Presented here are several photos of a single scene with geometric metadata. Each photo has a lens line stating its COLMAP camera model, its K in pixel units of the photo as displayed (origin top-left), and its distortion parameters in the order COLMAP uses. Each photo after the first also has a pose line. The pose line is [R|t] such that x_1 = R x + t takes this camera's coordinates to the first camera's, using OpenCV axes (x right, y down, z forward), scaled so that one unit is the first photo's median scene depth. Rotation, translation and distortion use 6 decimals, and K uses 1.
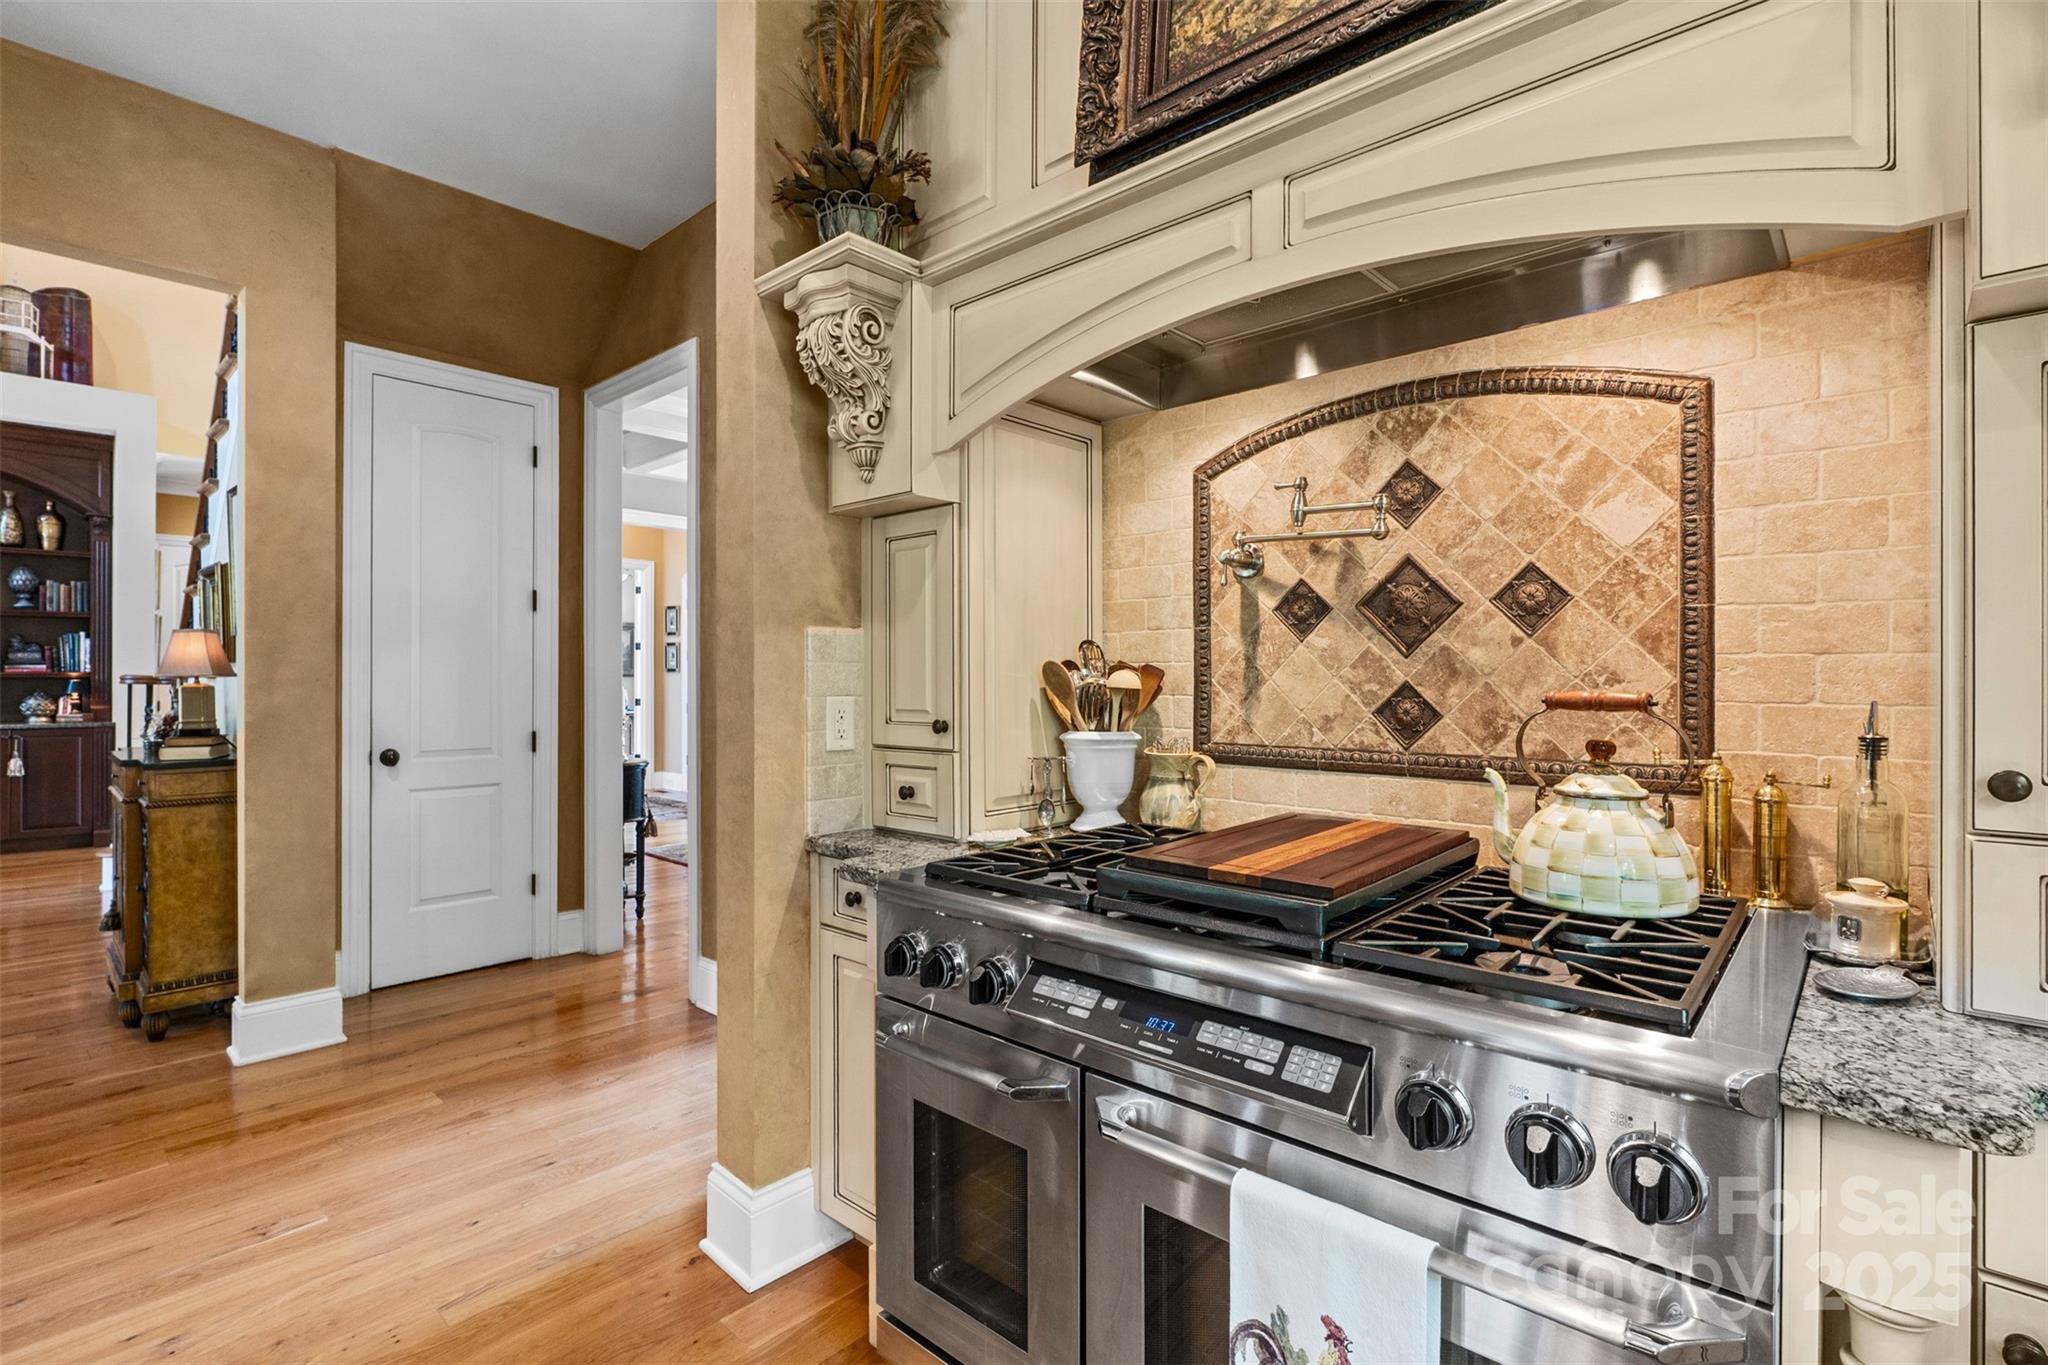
lens RADIAL K [[943.8, 0, 1017.3], [0, 943.8, 681.4], [0, 0, 1]] dist [-0.008070, -0.000376]
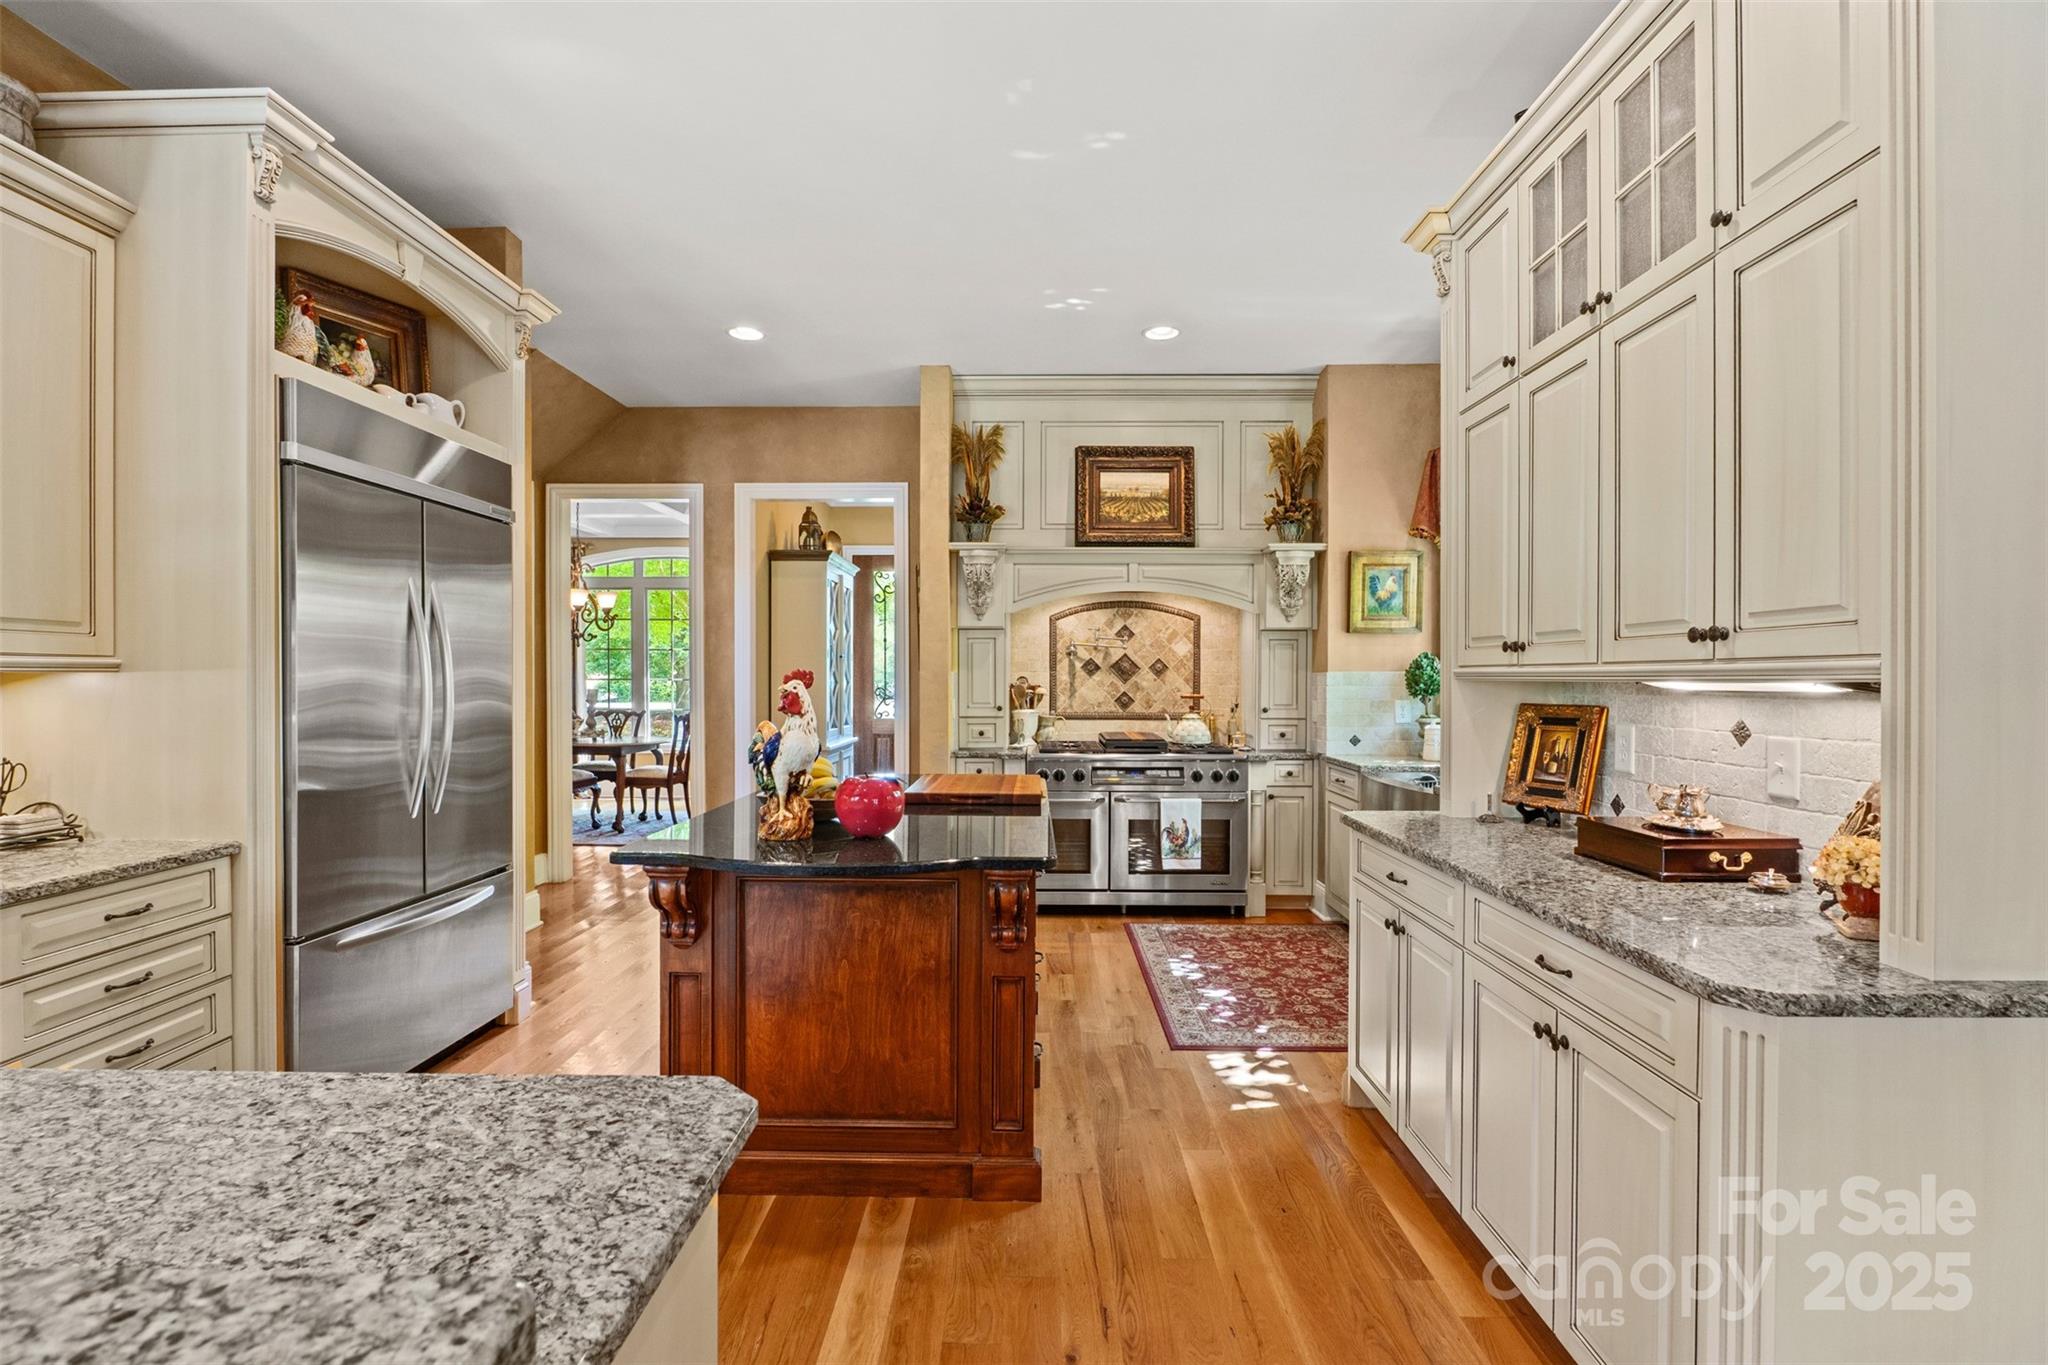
lens RADIAL K [[943.8, 0, 1027.2], [0, 943.8, 676.4], [0, 0, 1]] dist [-0.008070, -0.000376]
pose [[0.742606, 0.000616, 0.669729, -2.027314], [-0.000331, 1.000000, -0.000554, -0.048922], [-0.669729, 0.000189, 0.742606, -1.213715]]
